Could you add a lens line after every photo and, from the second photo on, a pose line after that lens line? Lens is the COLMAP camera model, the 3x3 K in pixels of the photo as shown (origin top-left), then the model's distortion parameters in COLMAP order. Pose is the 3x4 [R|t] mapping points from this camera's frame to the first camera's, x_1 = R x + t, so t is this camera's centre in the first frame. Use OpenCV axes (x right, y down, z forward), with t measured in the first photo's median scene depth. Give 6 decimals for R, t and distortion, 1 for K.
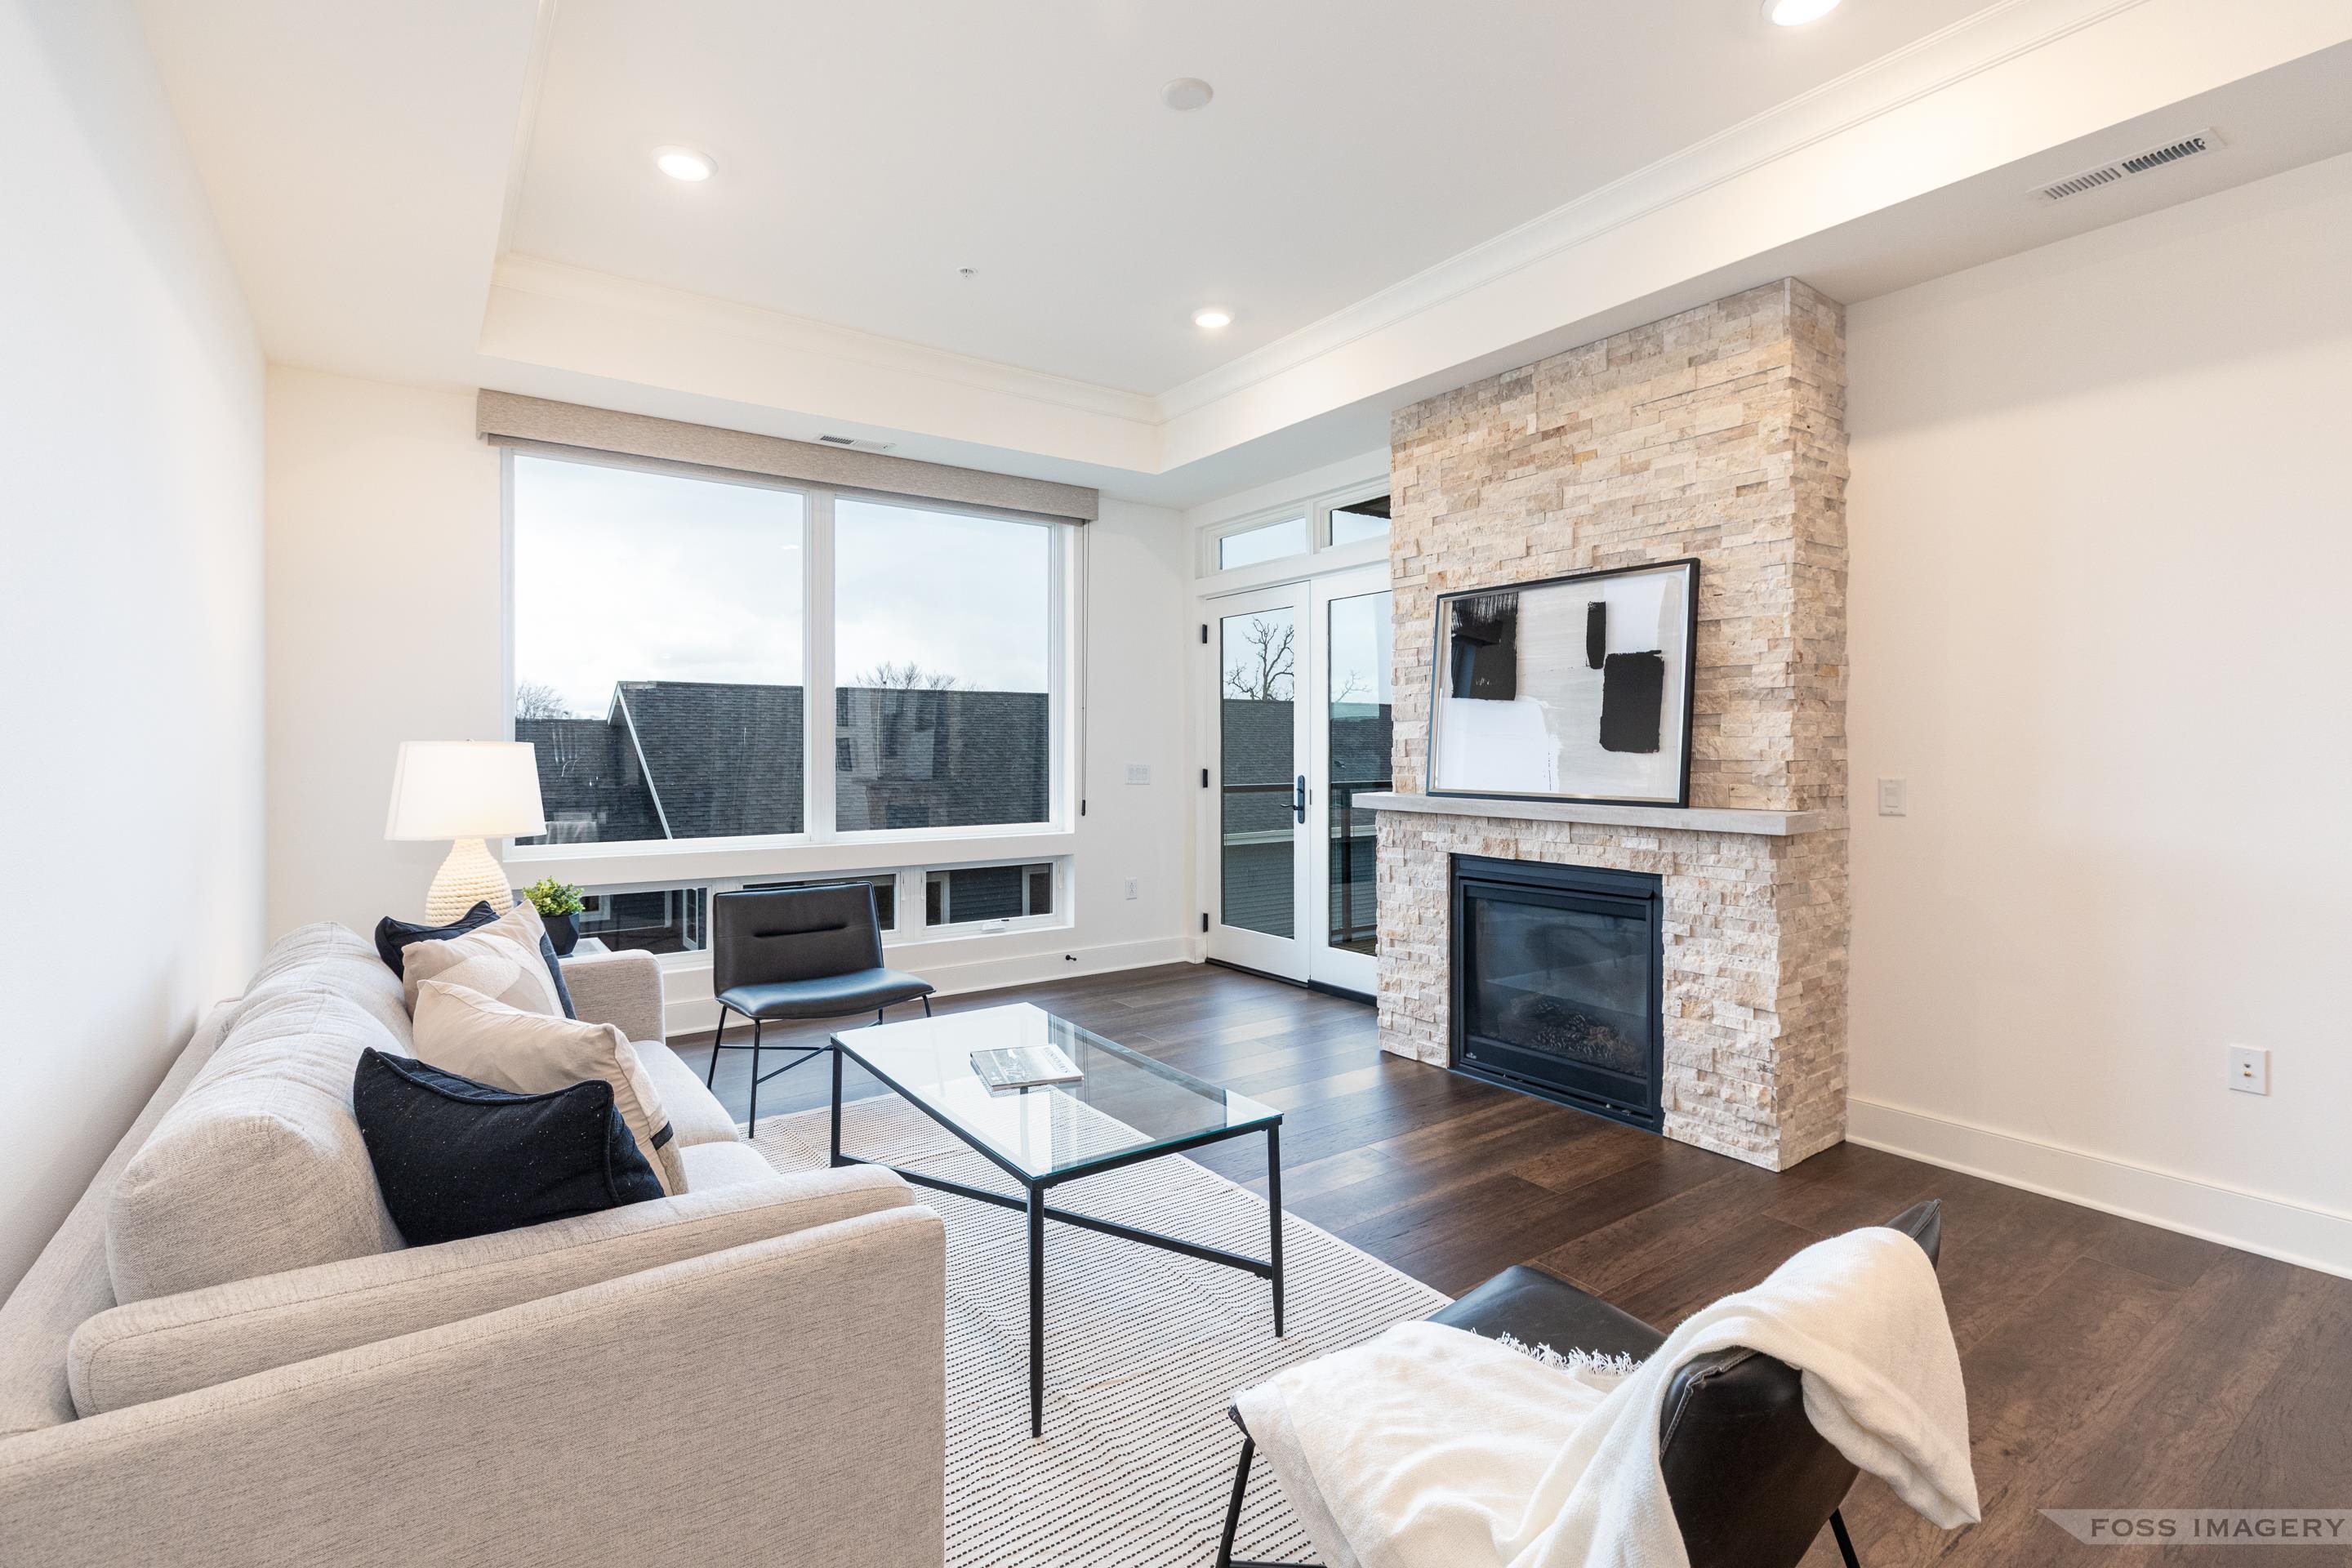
lens RADIAL K [[1066.5, 0, 1177.4], [0, 1066.5, 782.3], [0, 0, 1]] dist [0.012919, -0.000511]
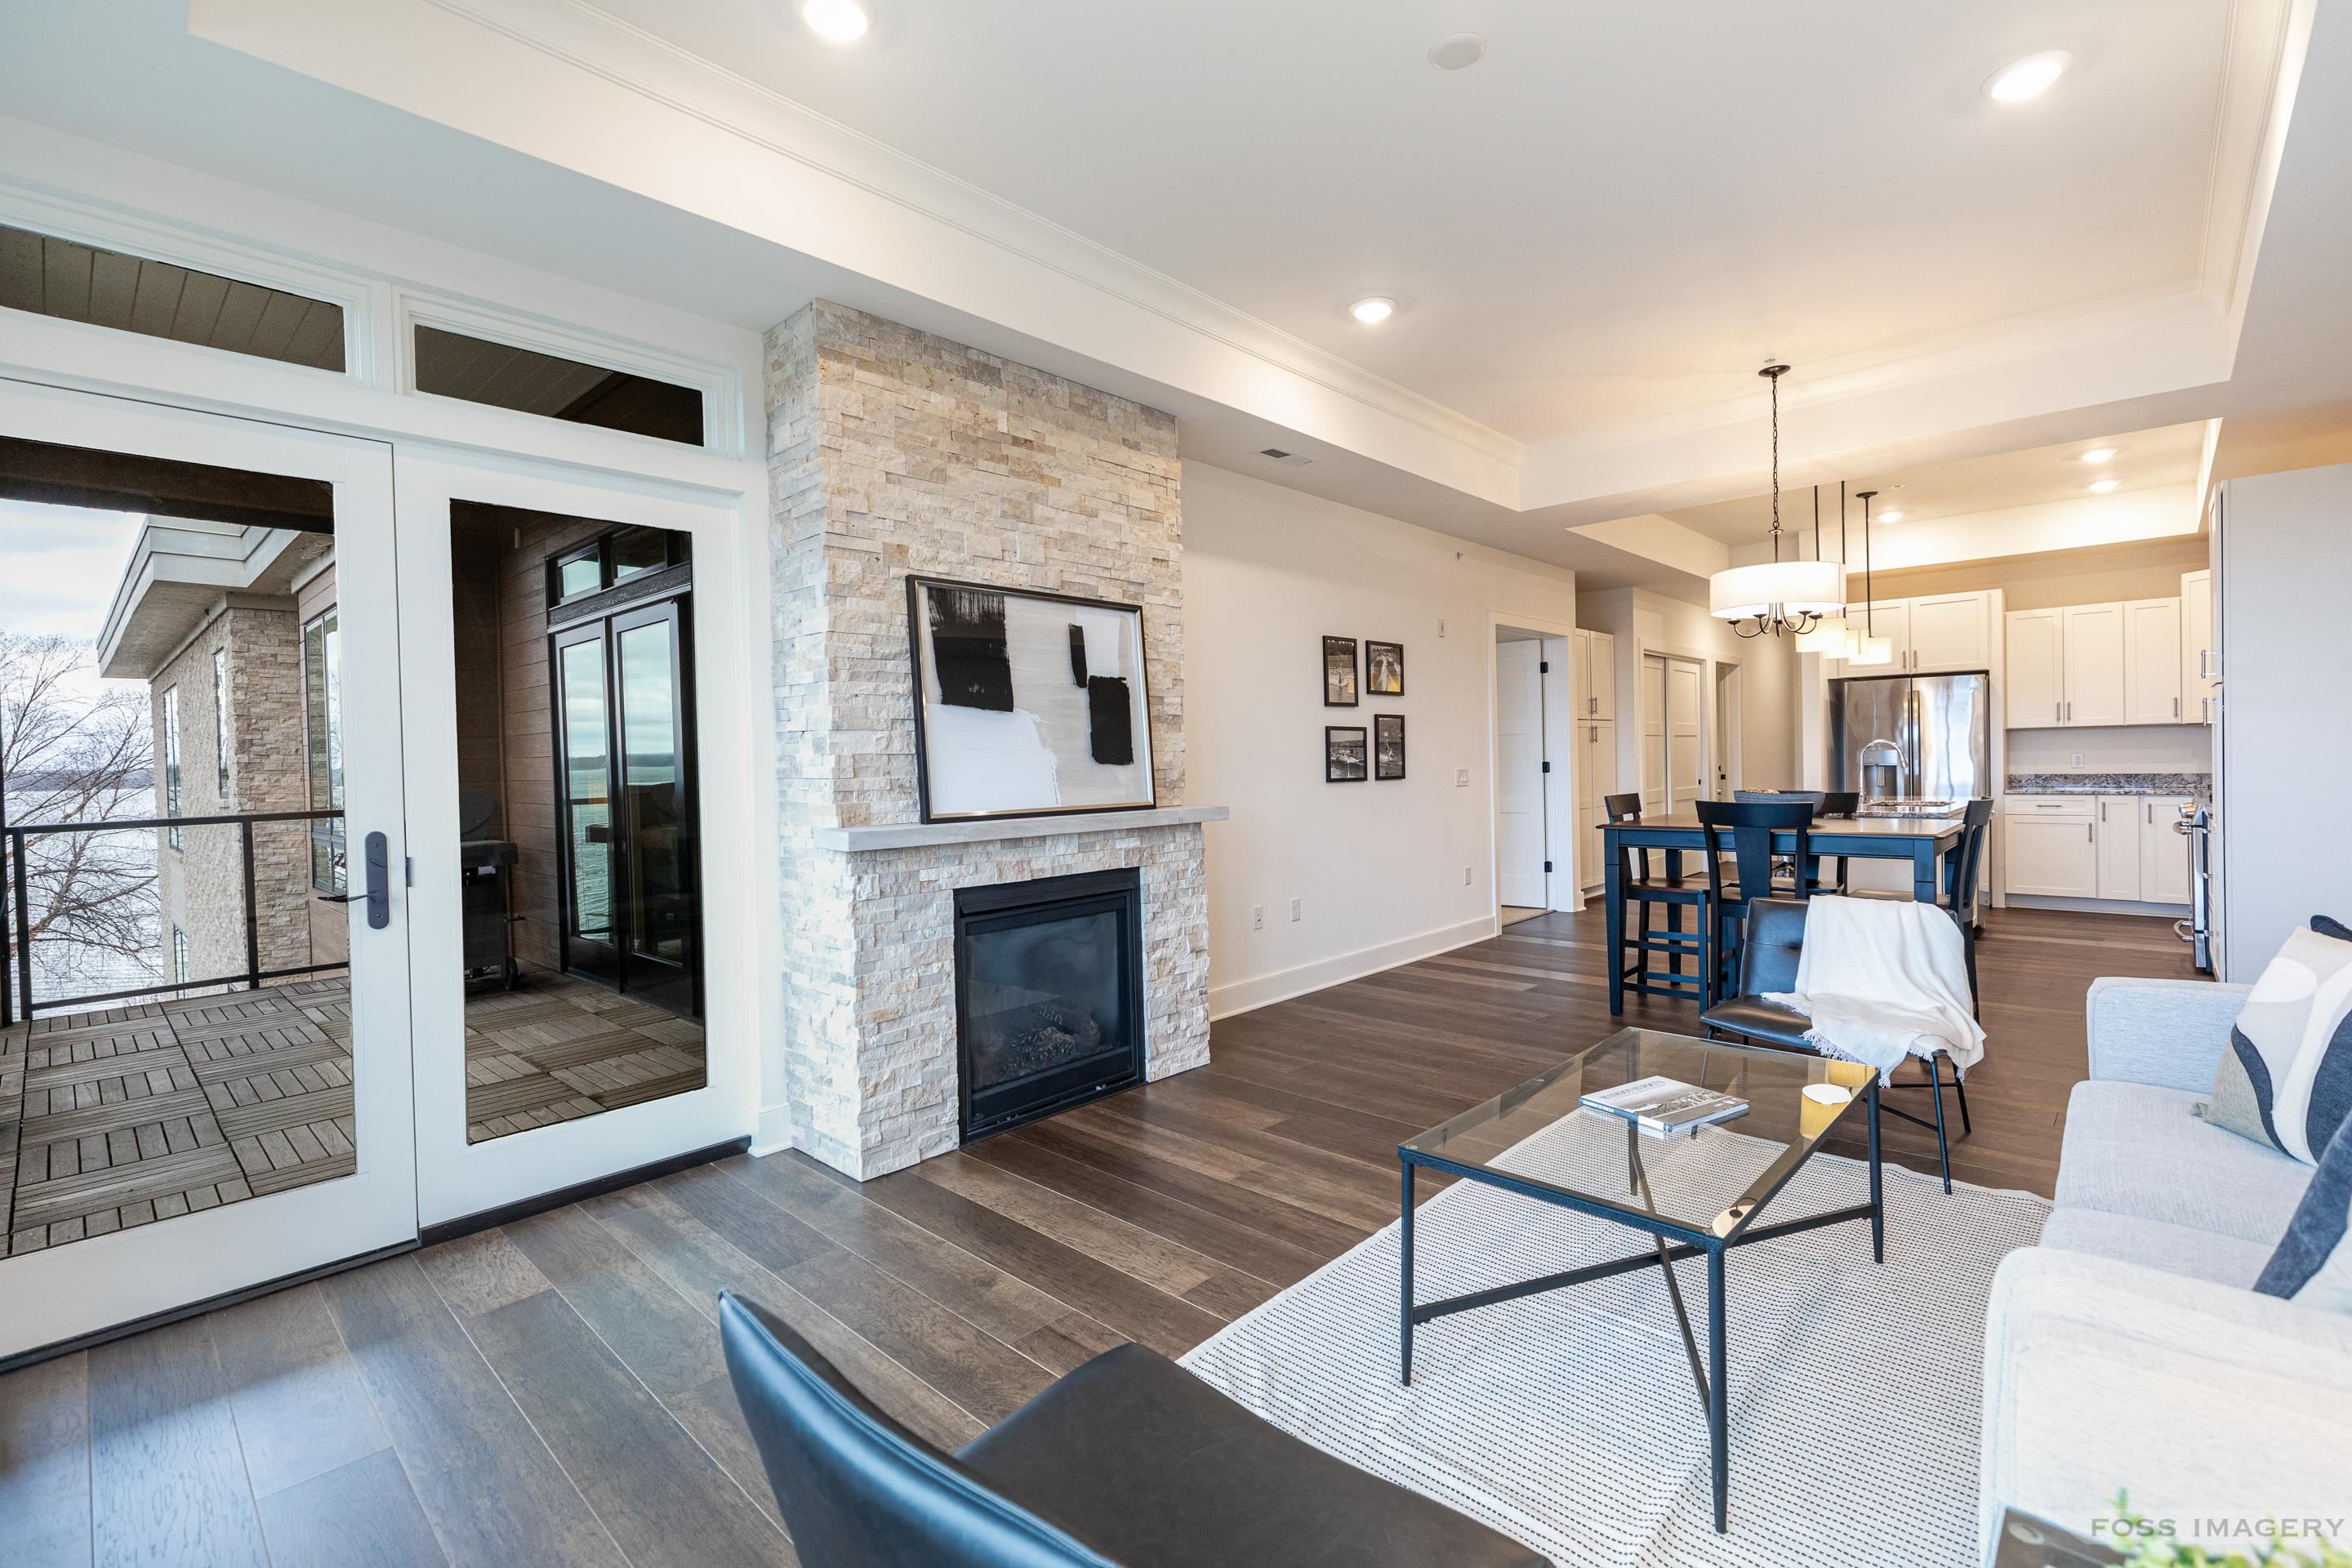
lens RADIAL K [[1066.5, 0, 1177.4], [0, 1066.5, 782.3], [0, 0, 1]] dist [0.012919, -0.000511]
pose [[-0.199649, -0.022052, 0.979619, -0.647952], [0.047207, 0.998369, 0.032095, -0.039401], [-0.978730, 0.052653, -0.198283, 1.072874]]
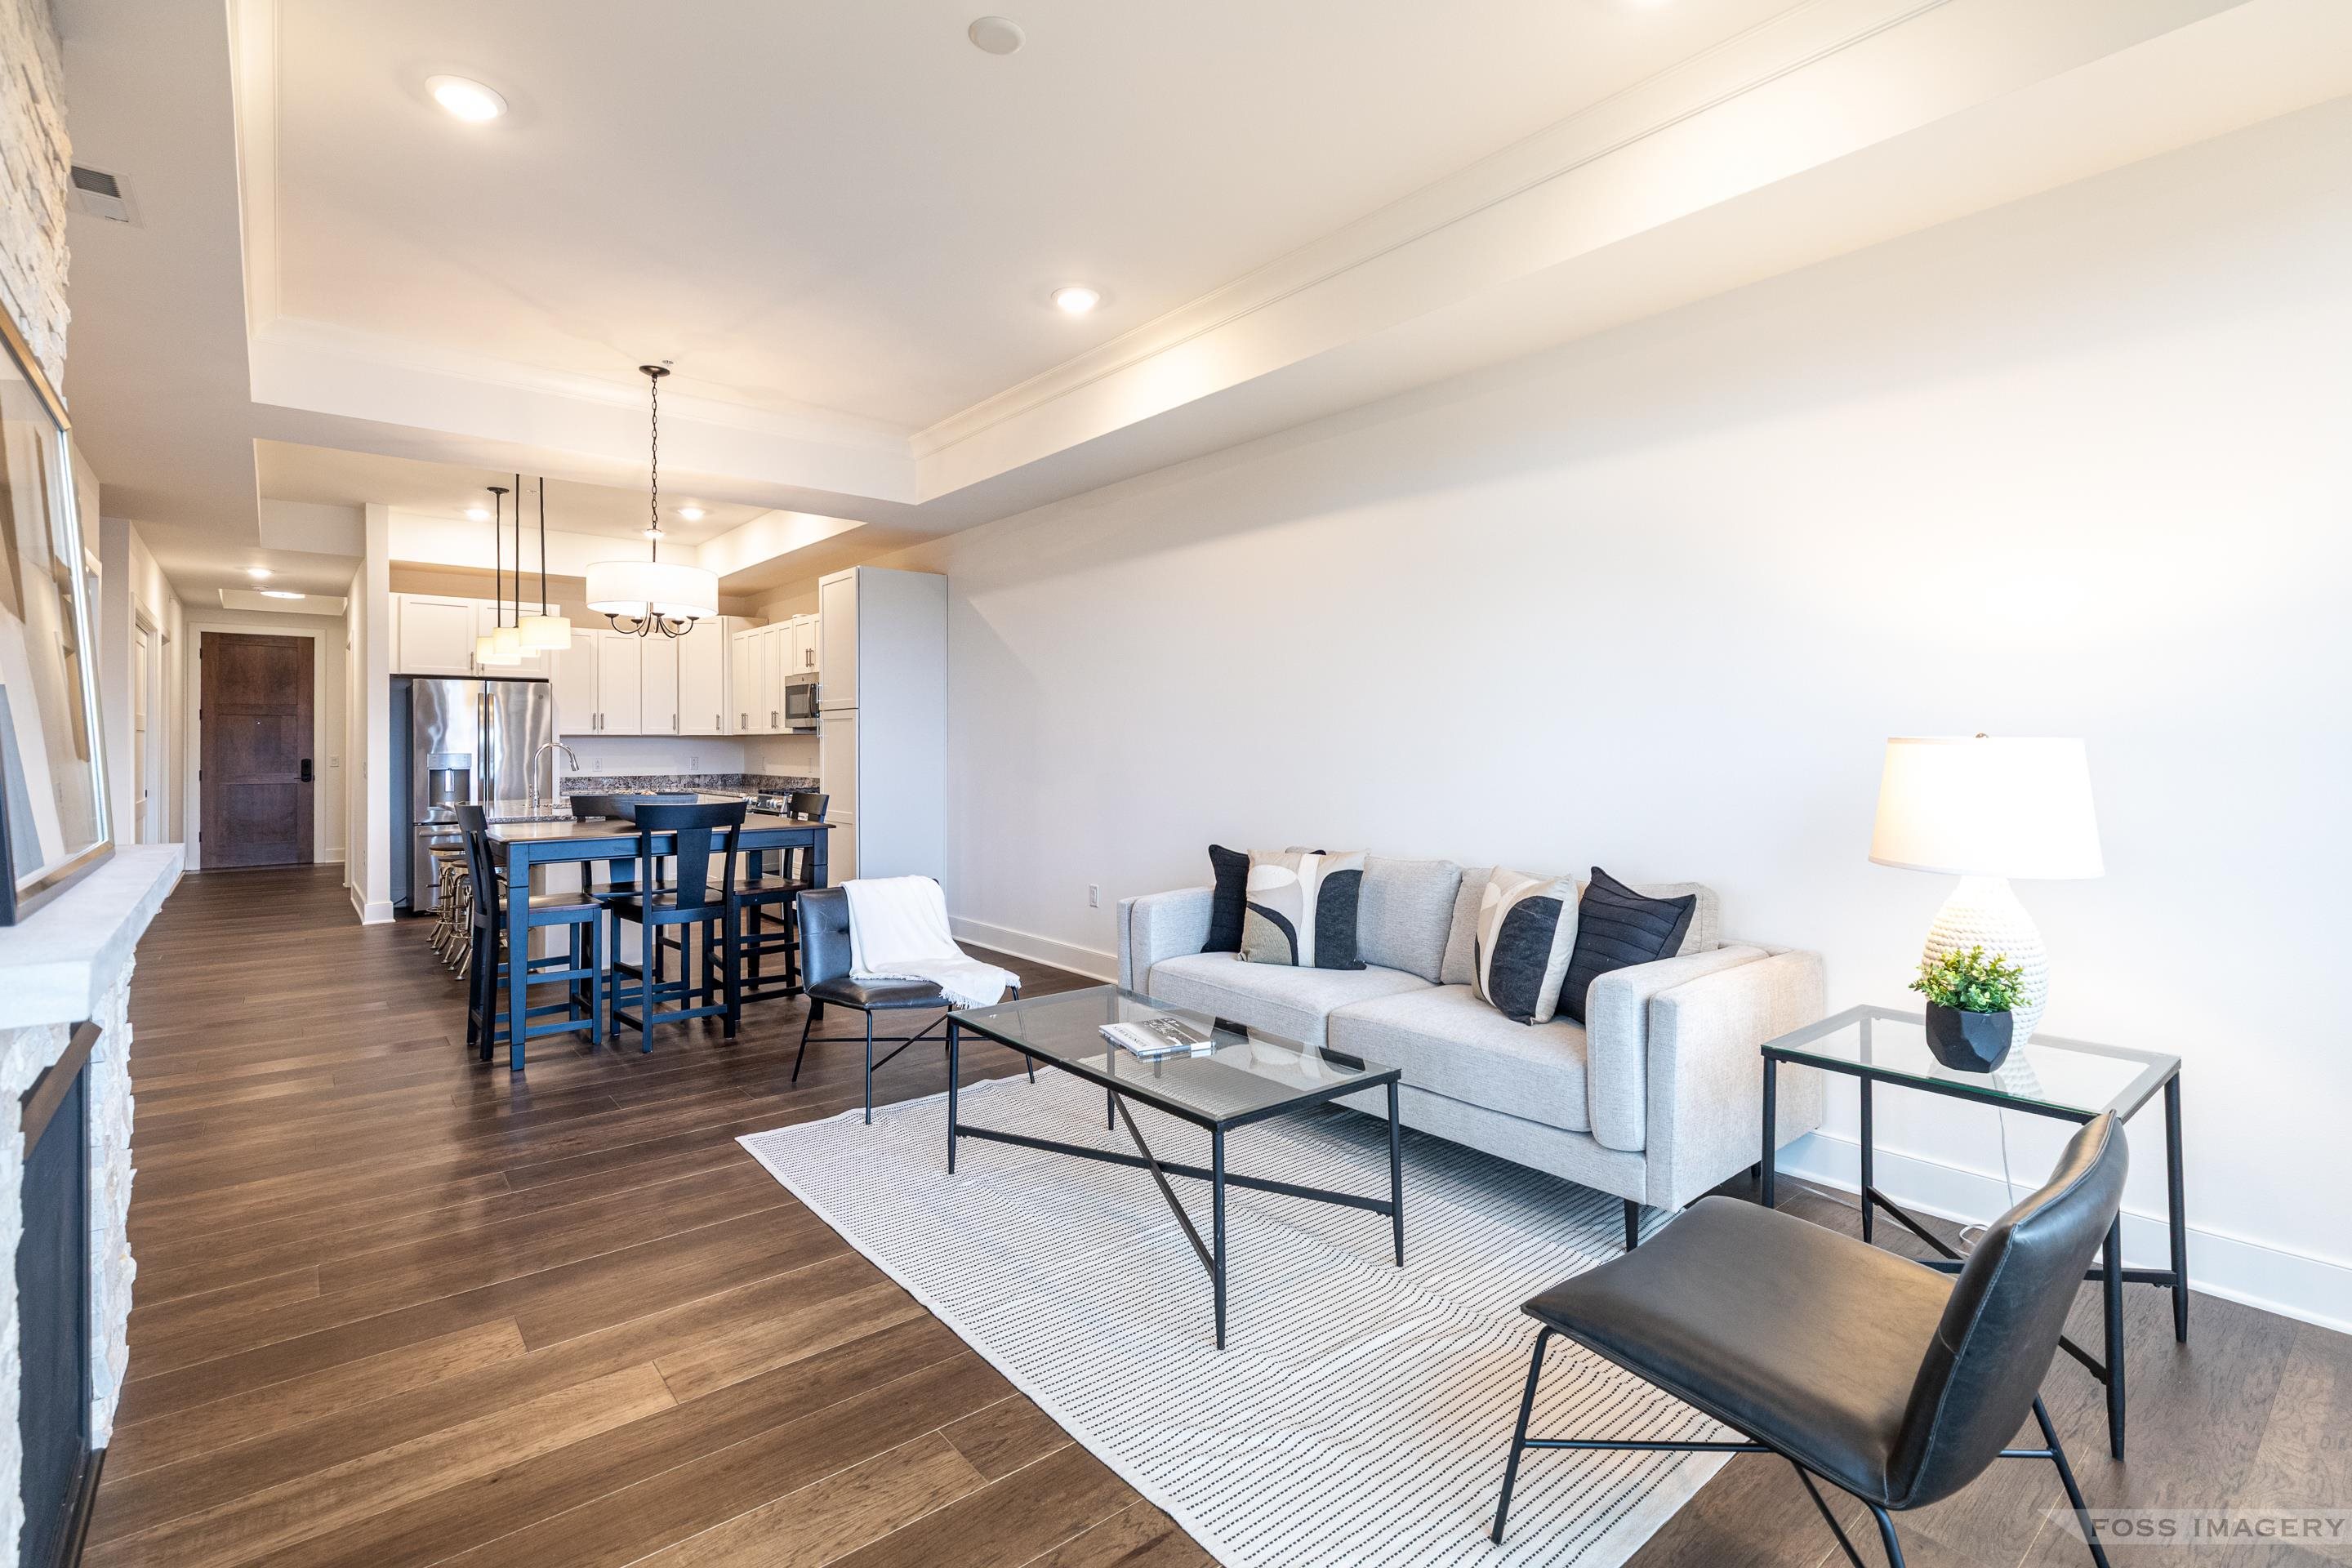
lens RADIAL K [[1066.5, 0, 1177.4], [0, 1066.5, 782.3], [0, 0, 1]] dist [0.012919, -0.000511]
pose [[-0.997096, 0.000391, -0.076157, -0.057881], [-0.004459, 0.997972, 0.063502, -0.051426], [0.076027, 0.063657, -0.995072, 1.429040]]
